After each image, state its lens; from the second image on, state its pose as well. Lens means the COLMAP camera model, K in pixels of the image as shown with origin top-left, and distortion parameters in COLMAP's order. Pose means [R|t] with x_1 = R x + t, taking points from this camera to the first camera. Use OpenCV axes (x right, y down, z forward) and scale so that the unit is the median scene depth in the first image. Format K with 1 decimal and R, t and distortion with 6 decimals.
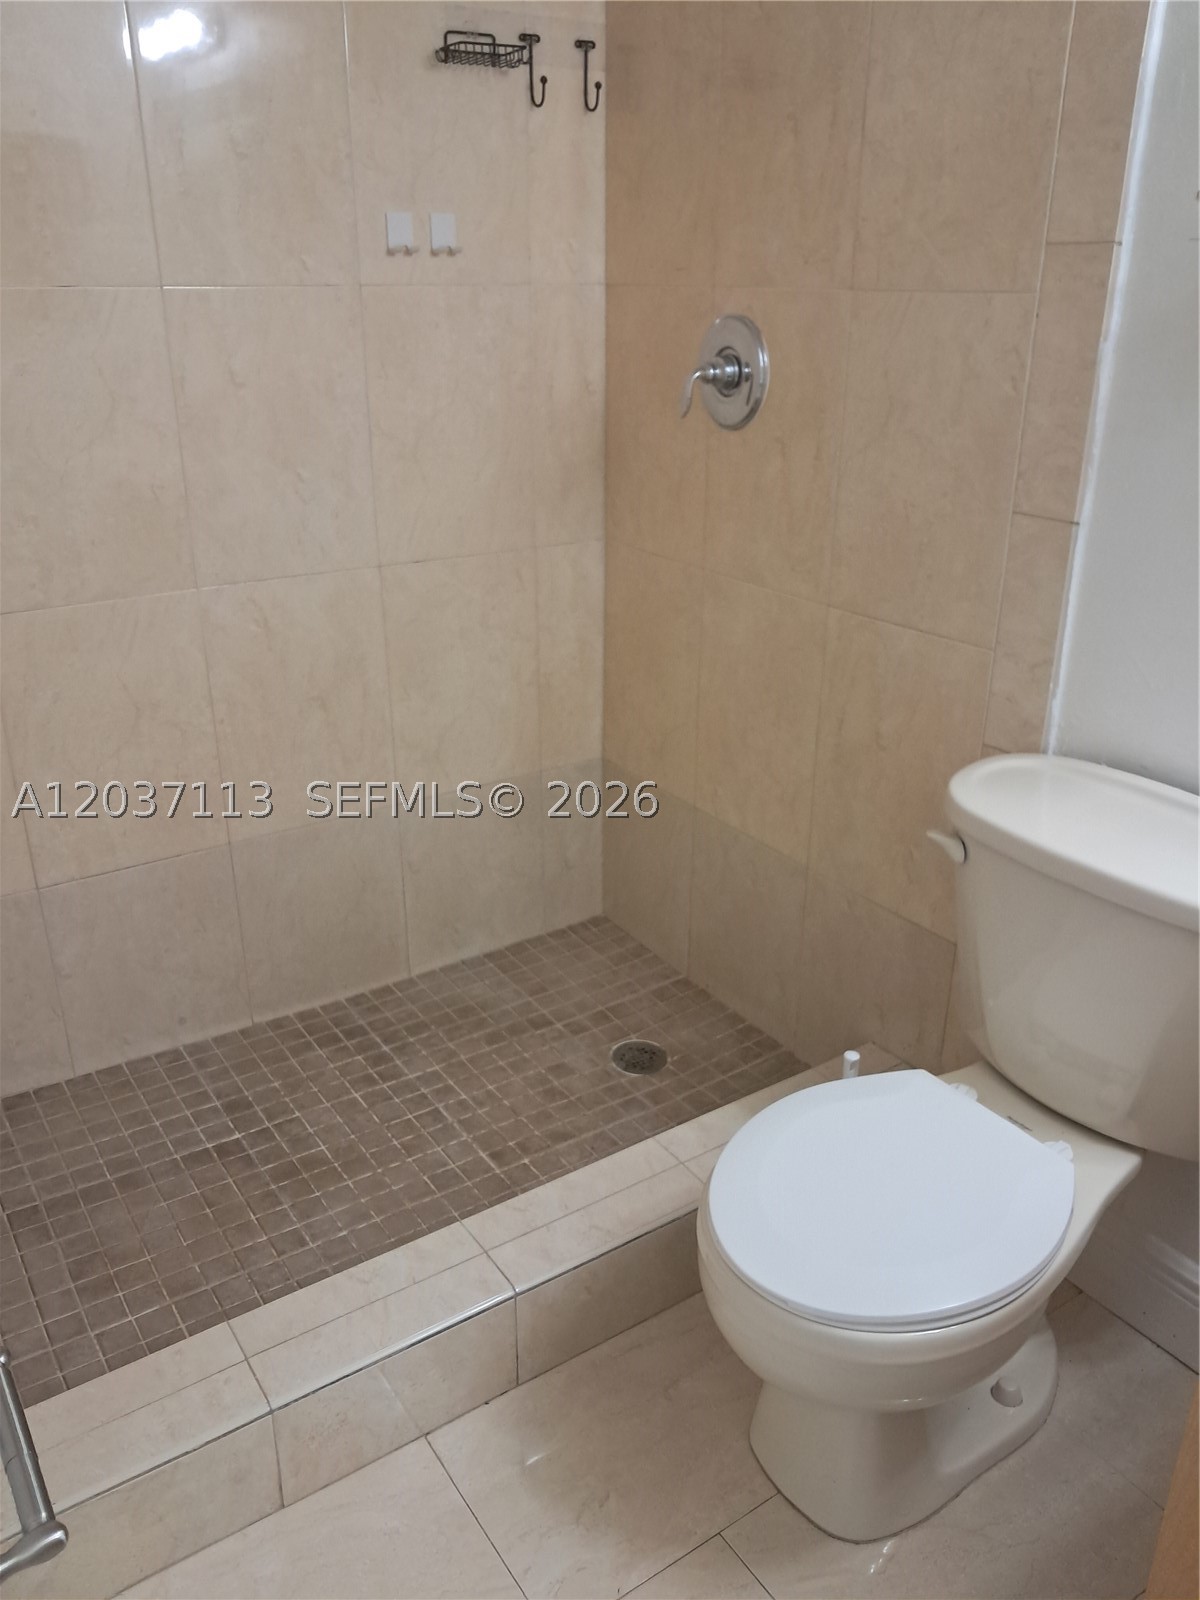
lens RADIAL K [[1257.1, 0, 608.0], [0, 1257.1, 815.3], [0, 0, 1]] dist [0.020099, -0.033703]
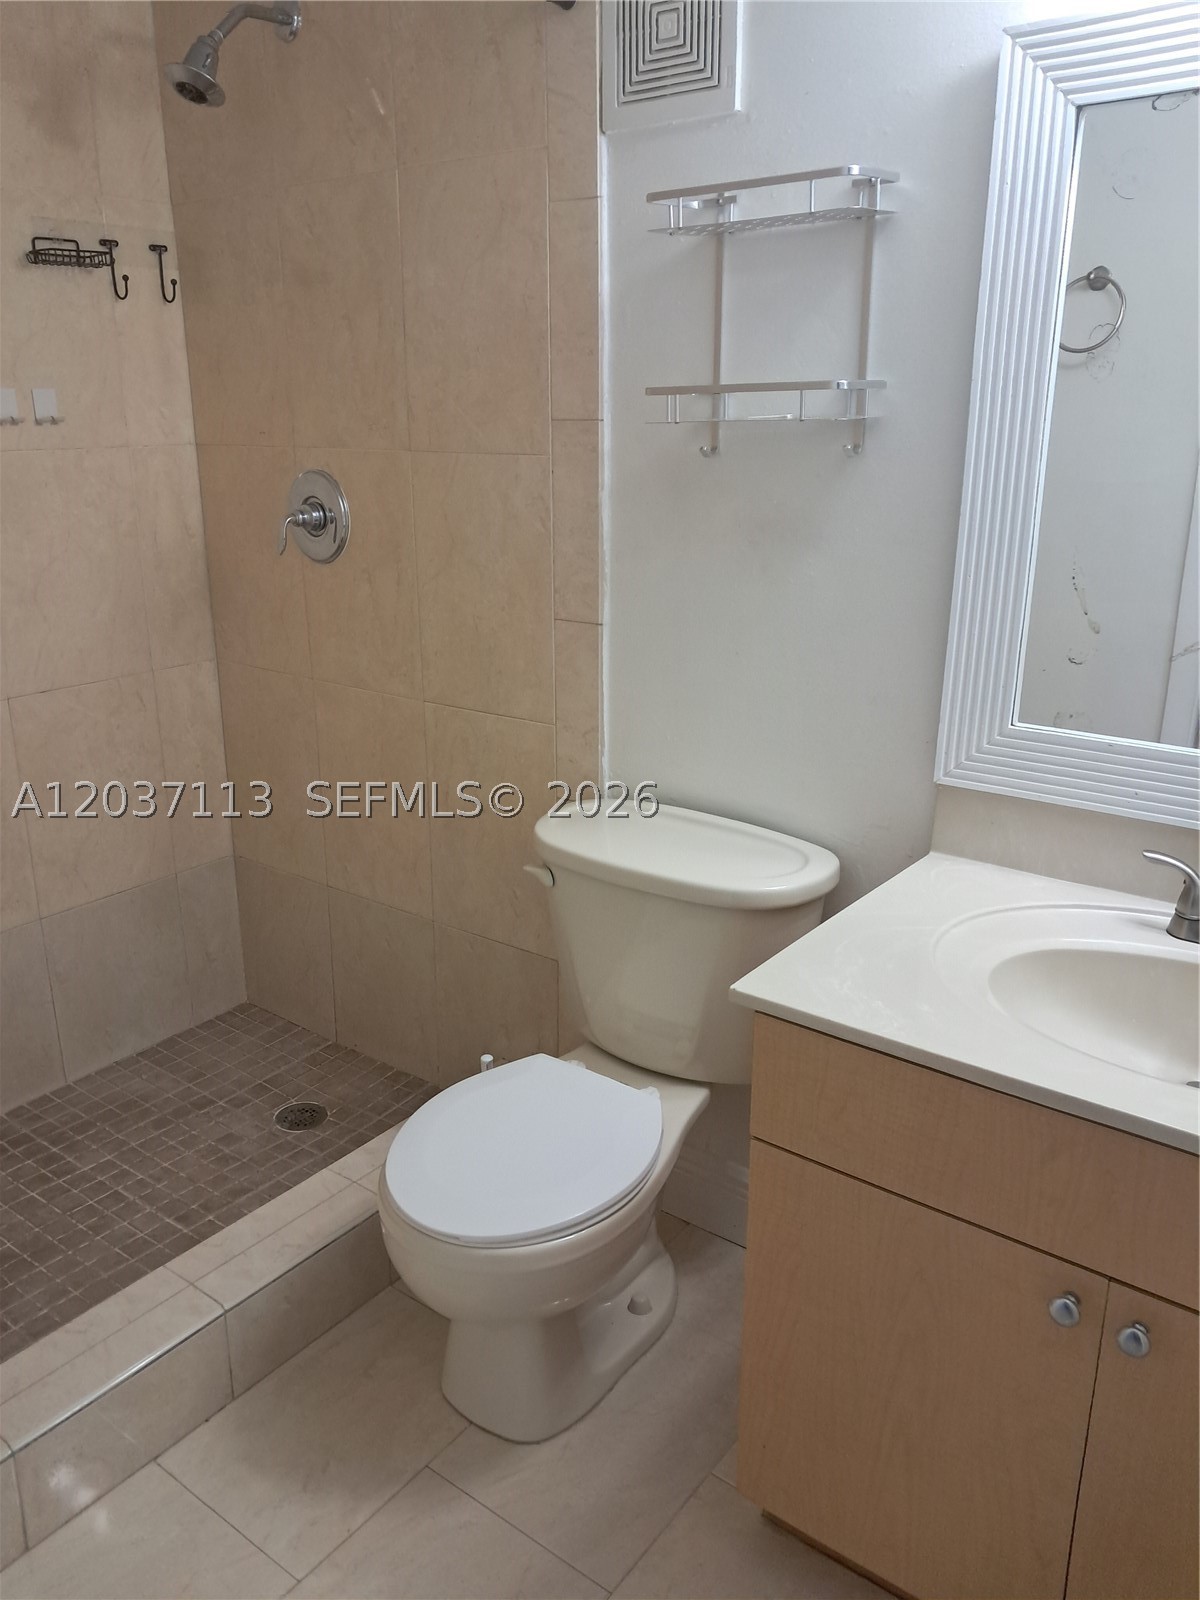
lens RADIAL K [[1257.1, 0, 603.4], [0, 1257.1, 801.9], [0, 0, 1]] dist [0.020099, -0.033703]
pose [[0.946238, -0.102780, 0.306709, -0.044302], [0.131269, 0.988604, -0.073695, 0.044572], [-0.295640, 0.109995, 0.948946, -0.204583]]
